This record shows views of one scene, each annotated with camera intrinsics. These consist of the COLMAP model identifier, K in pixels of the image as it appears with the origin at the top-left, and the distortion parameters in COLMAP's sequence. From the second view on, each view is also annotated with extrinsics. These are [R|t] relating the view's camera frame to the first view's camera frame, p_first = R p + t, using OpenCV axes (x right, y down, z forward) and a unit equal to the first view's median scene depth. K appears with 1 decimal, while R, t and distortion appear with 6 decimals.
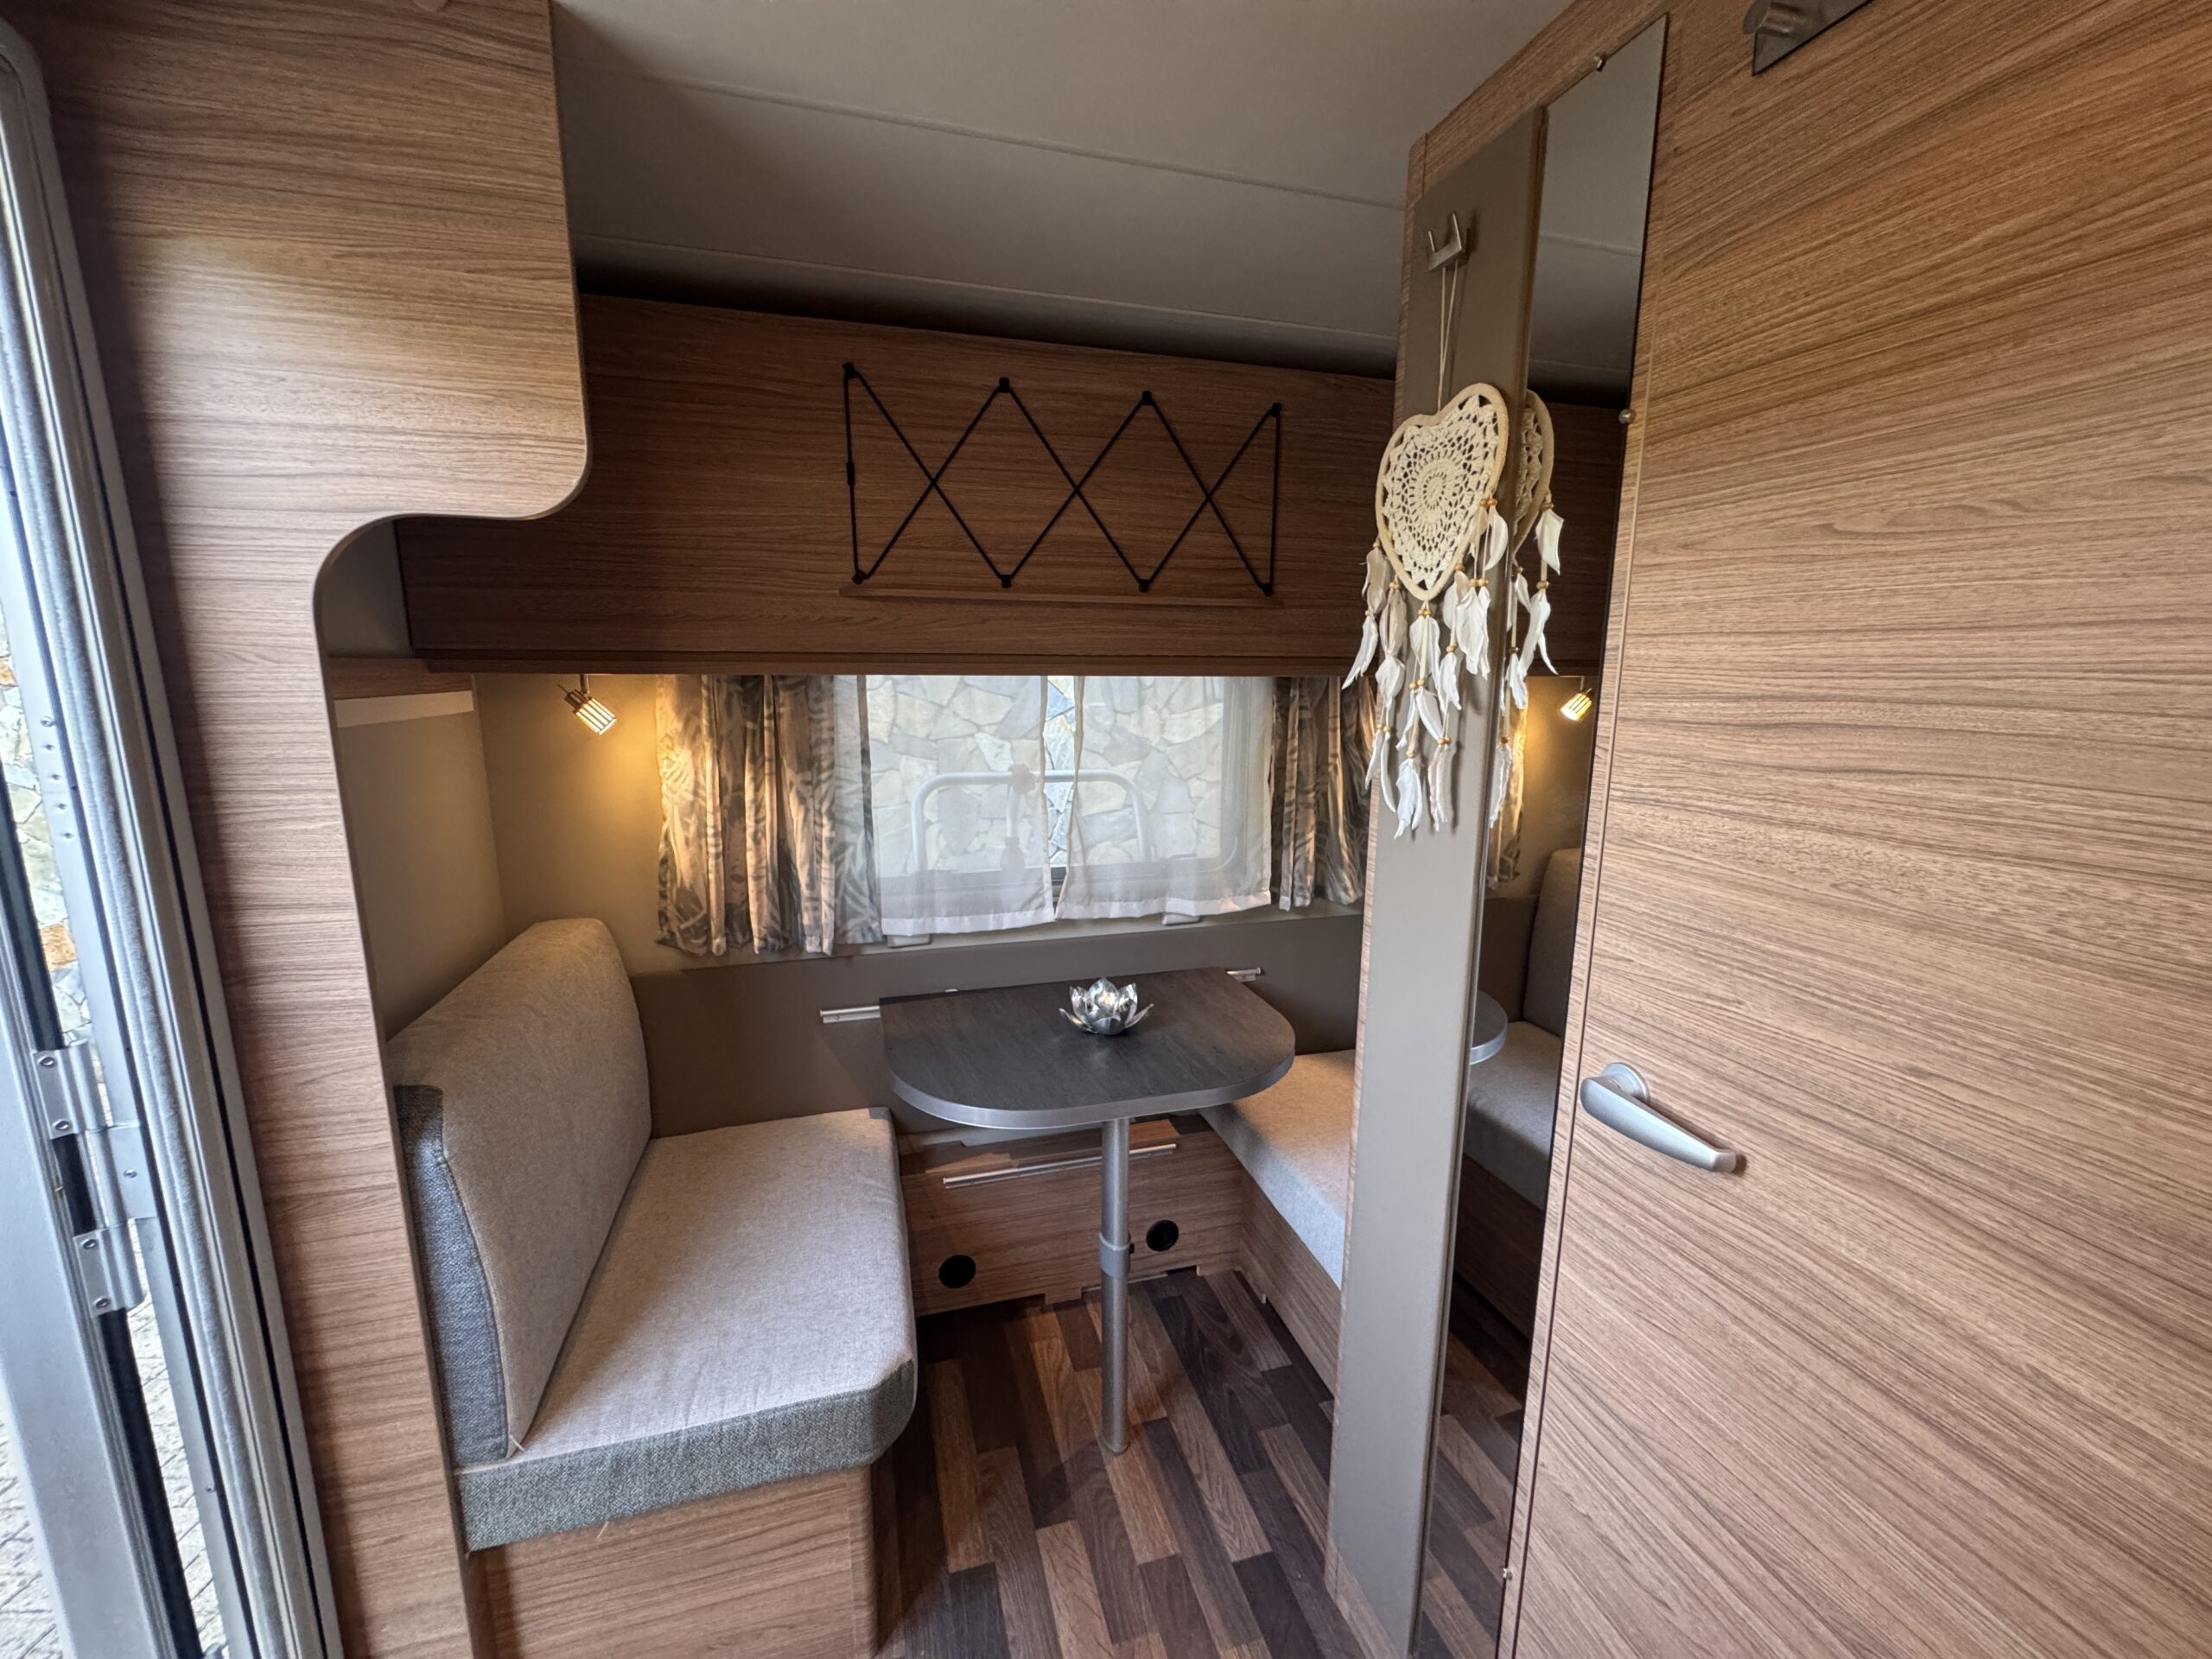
lens RADIAL K [[893.6, 0, 1105.2], [0, 893.6, 825.7], [0, 0, 1]] dist [-0.001846, -0.000011]
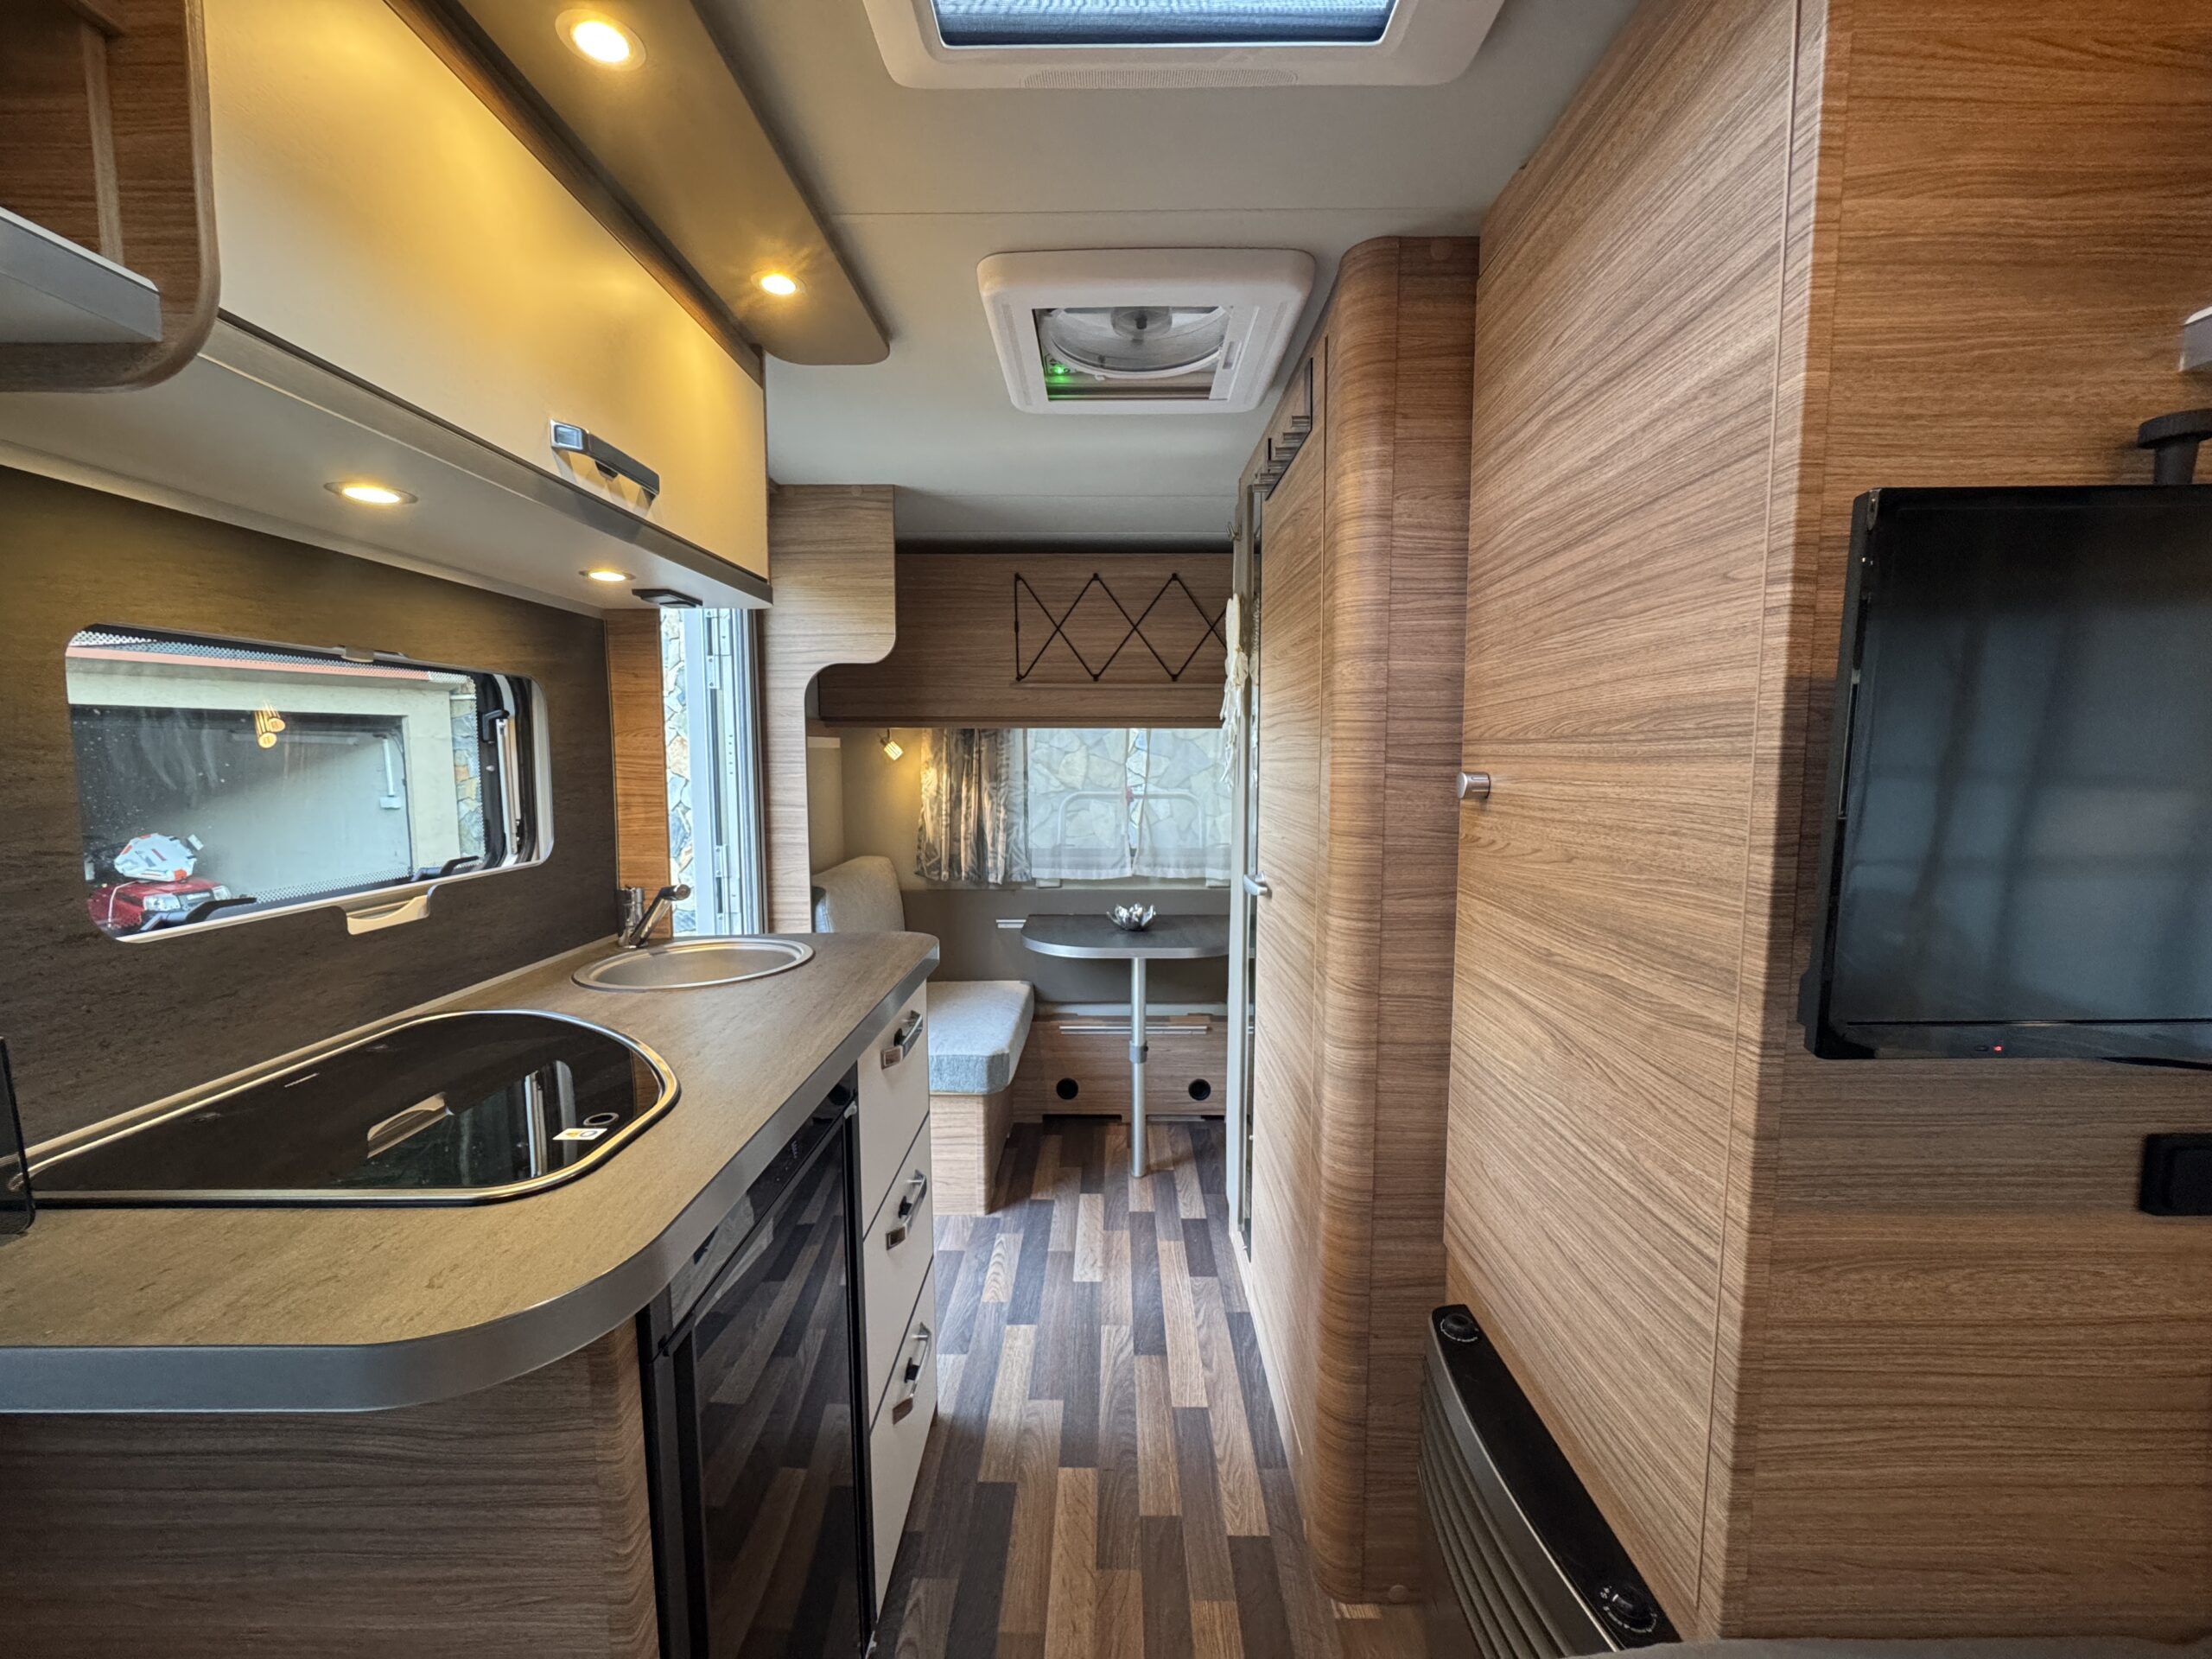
lens RADIAL K [[893.6, 0, 1105.2], [0, 893.6, 825.7], [0, 0, 1]] dist [-0.001846, -0.000011]
pose [[0.959210, 0.020094, -0.281978, 0.413157], [-0.046038, 0.995258, -0.085685, 0.179602], [0.278920, 0.095172, 0.955587, -0.695553]]
